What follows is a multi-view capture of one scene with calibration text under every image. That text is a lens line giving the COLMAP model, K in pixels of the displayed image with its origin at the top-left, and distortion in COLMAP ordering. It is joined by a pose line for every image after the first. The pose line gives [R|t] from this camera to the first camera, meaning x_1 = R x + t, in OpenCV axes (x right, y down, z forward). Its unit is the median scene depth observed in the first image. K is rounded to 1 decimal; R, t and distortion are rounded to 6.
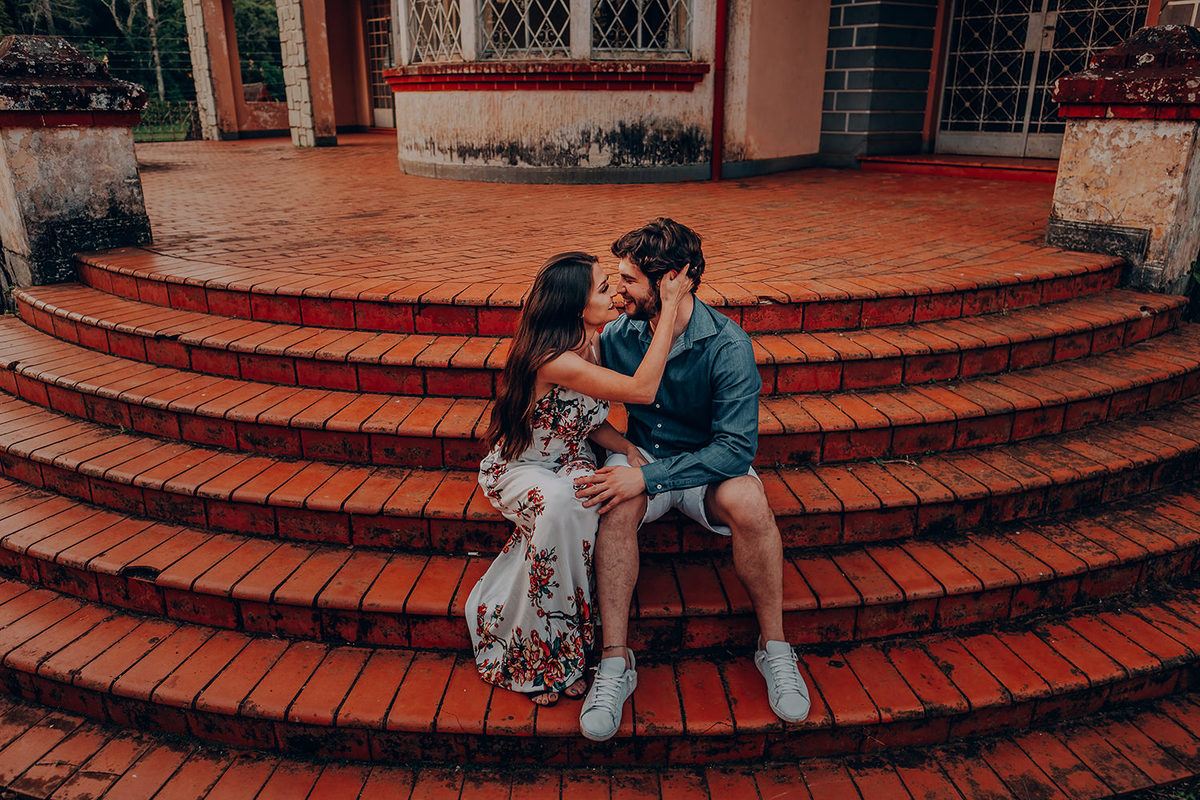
lens RADIAL K [[846.6, 0, 602.7], [0, 846.6, 404.6], [0, 0, 1]] dist [-0.011362, 0.003527]
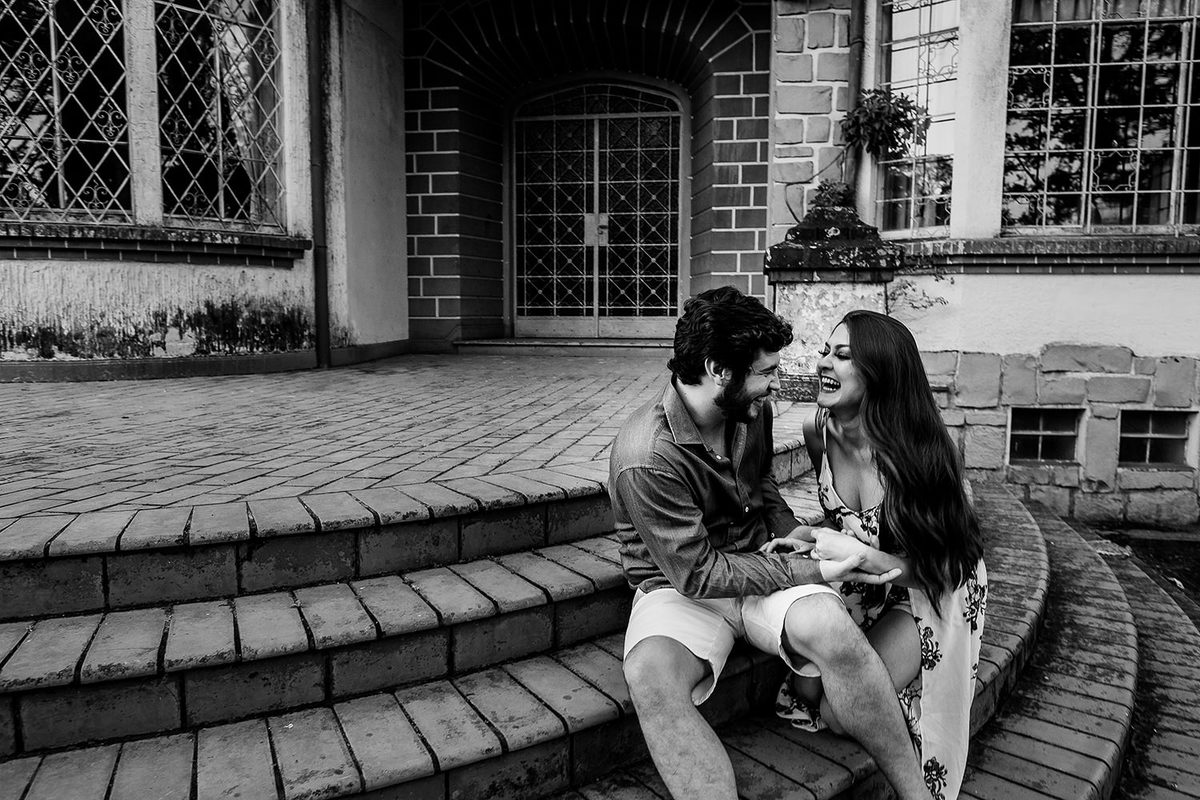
lens RADIAL K [[846.6, 0, 602.7], [0, 846.6, 404.6], [0, 0, 1]] dist [-0.011362, 0.003527]
pose [[0.804156, -0.061260, 0.591253, -0.156216], [0.197496, 0.965704, -0.168554, -0.028369], [-0.560650, 0.252313, 0.788676, 0.174275]]
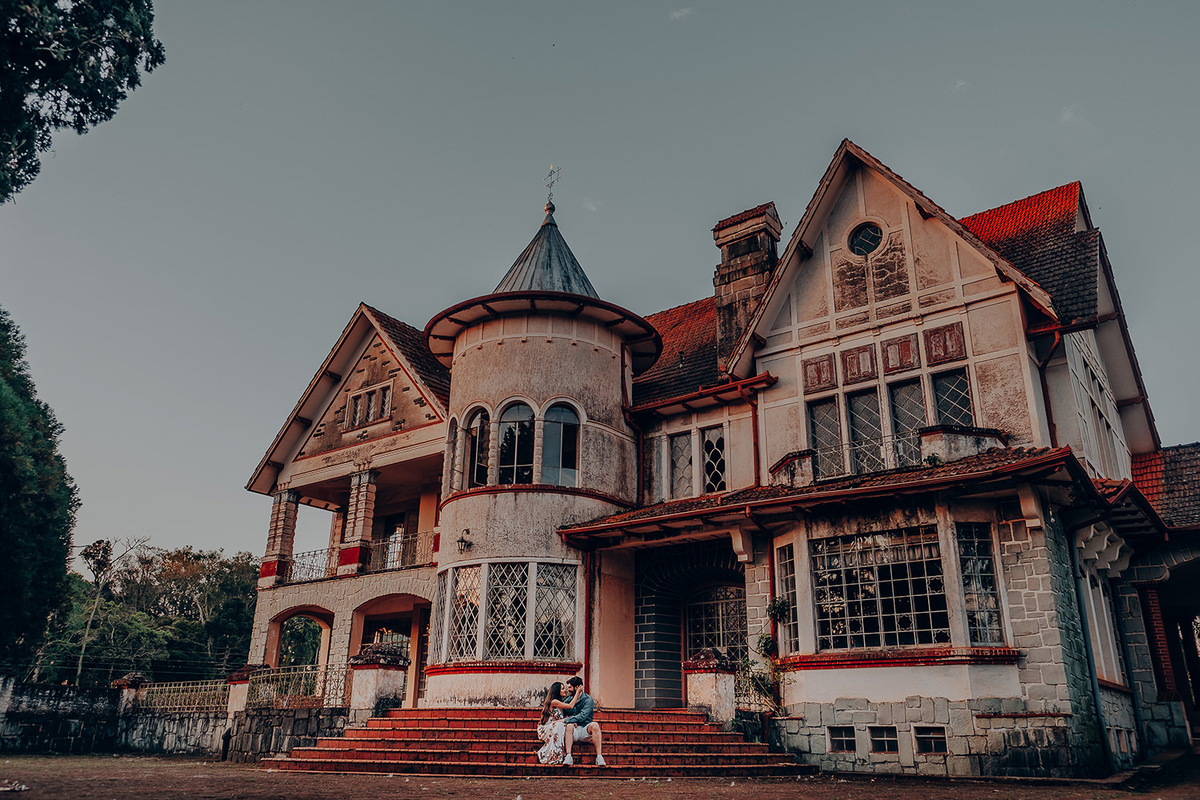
lens RADIAL K [[913.9, 0, 600.0], [0, 913.9, 400.0], [0, 0, 1]] dist [-0.009083, -0.000577]
pose [[0.990267, 0.058962, 0.126076, -0.187686], [0.036155, 0.765762, -0.642107, 0.662209], [-0.134404, 0.640415, 0.756177, -1.388391]]
